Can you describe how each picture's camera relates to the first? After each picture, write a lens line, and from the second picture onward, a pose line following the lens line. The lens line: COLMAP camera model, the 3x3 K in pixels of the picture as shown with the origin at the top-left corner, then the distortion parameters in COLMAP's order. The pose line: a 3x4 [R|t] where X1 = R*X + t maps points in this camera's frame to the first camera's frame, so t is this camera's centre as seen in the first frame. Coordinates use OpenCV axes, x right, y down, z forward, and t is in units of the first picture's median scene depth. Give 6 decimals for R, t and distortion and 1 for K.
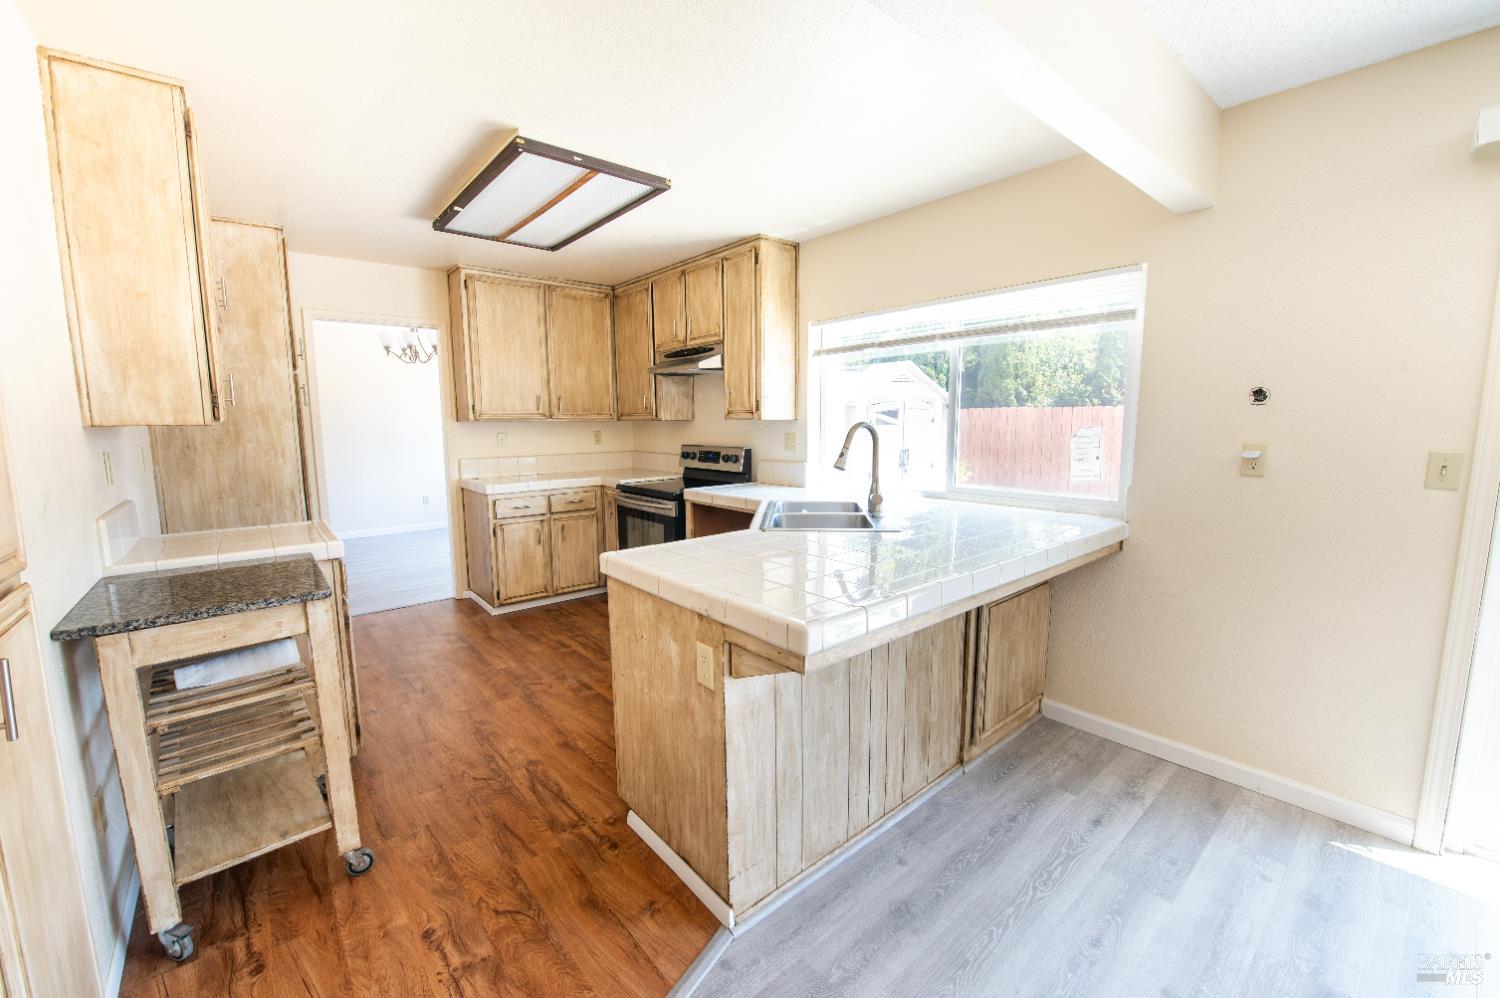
lens RADIAL K [[602.2, 0, 743.9], [0, 602.2, 498.6], [0, 0, 1]] dist [-0.018382, -0.000740]
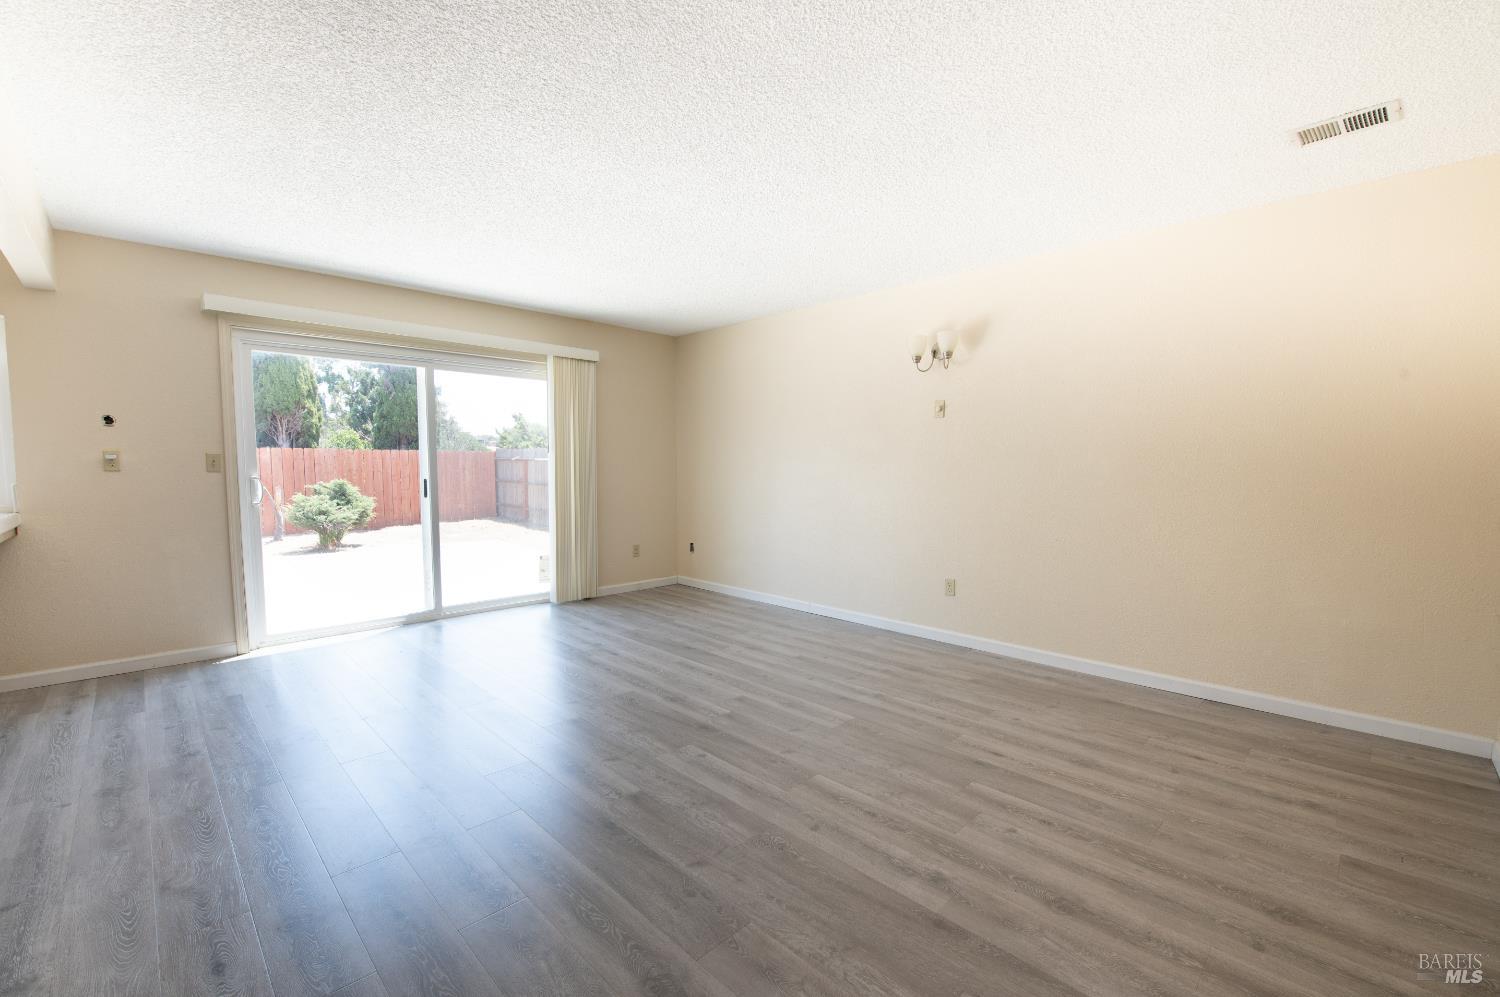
lens RADIAL K [[626.0, 0, 717.2], [0, 626.0, 519.3], [0, 0, 1]] dist [-0.019858, -0.000290]
pose [[-0.055862, -0.074370, 0.995665, -0.455136], [0.129578, 0.988248, 0.081086, 0.086347], [-0.989994, 0.133546, -0.045569, -0.262267]]
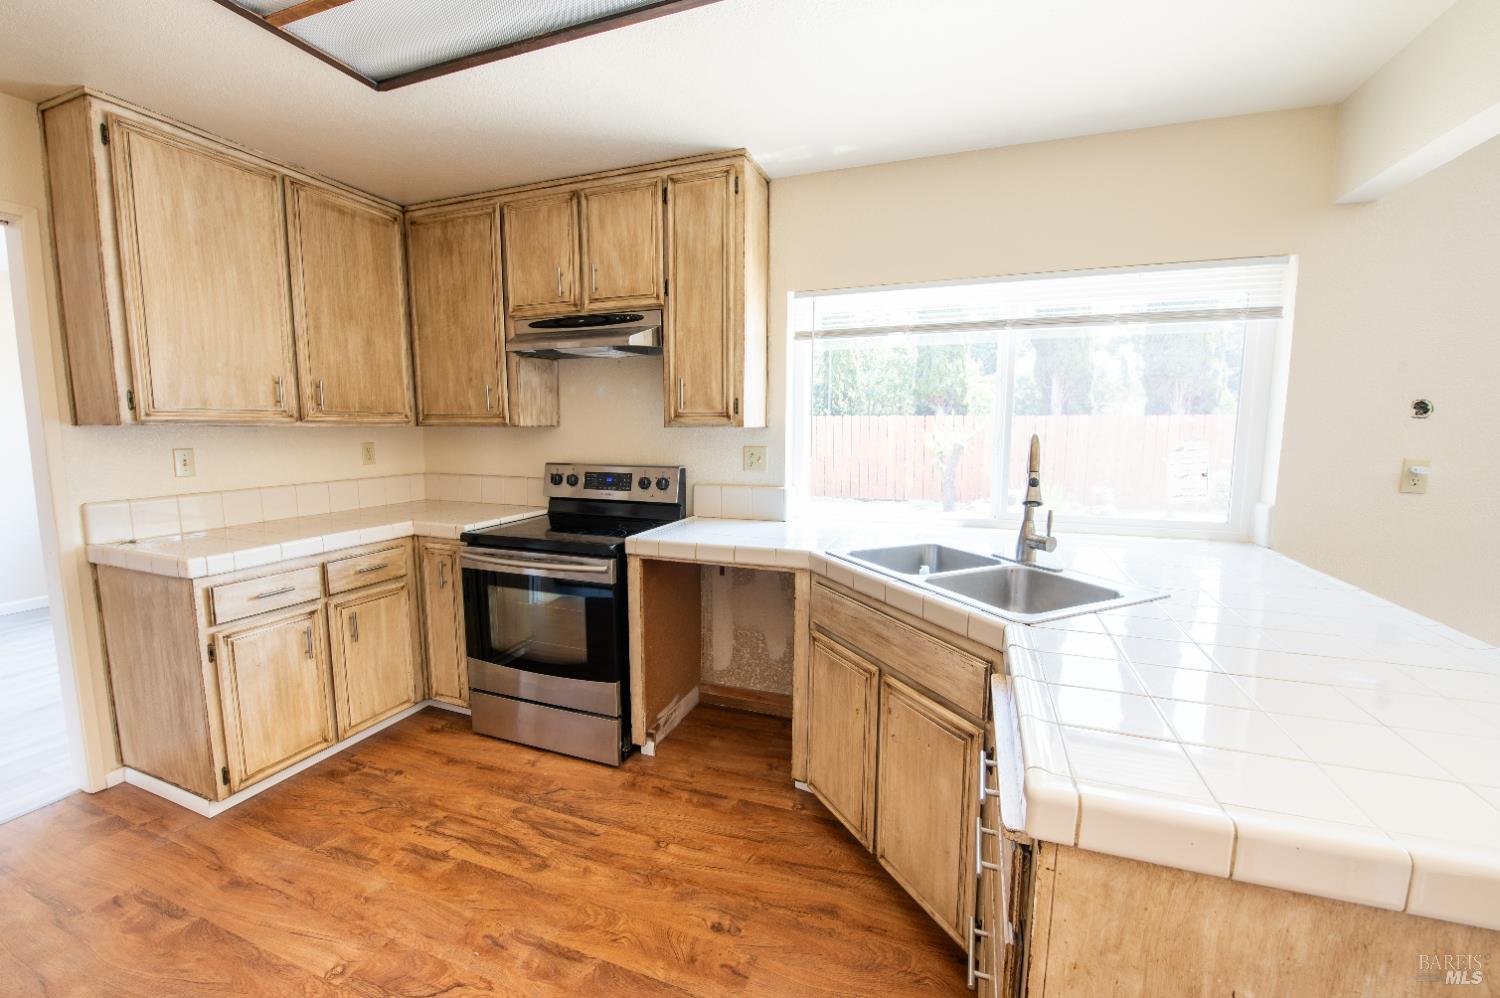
lens RADIAL K [[602.2, 0, 743.9], [0, 602.2, 498.6], [0, 0, 1]] dist [-0.018382, -0.000740]
pose [[0.868770, -0.050231, 0.492662, -0.275954], [0.055328, 0.998459, 0.004236, -0.048254], [-0.492116, 0.023578, 0.870210, 0.371739]]
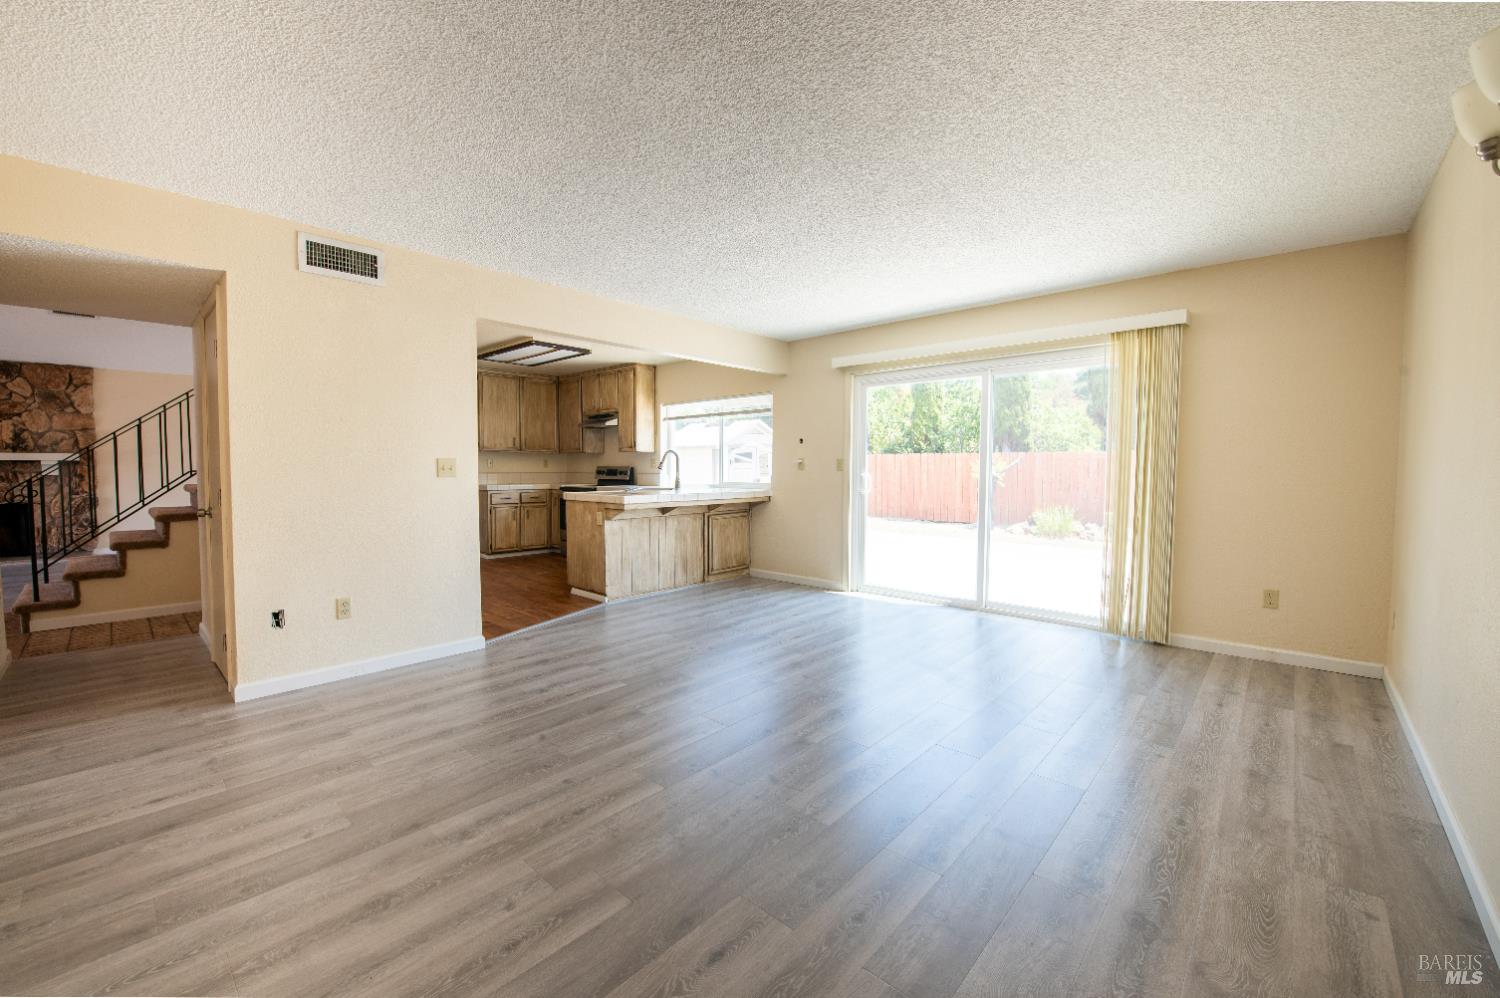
lens RADIAL K [[602.2, 0, 743.9], [0, 602.2, 498.6], [0, 0, 1]] dist [-0.018382, -0.000740]
pose [[0.991924, 0.004651, 0.126752, 0.118645], [0.005542, 0.996784, -0.079946, 0.170439], [-0.126716, 0.080003, 0.988708, -0.922964]]
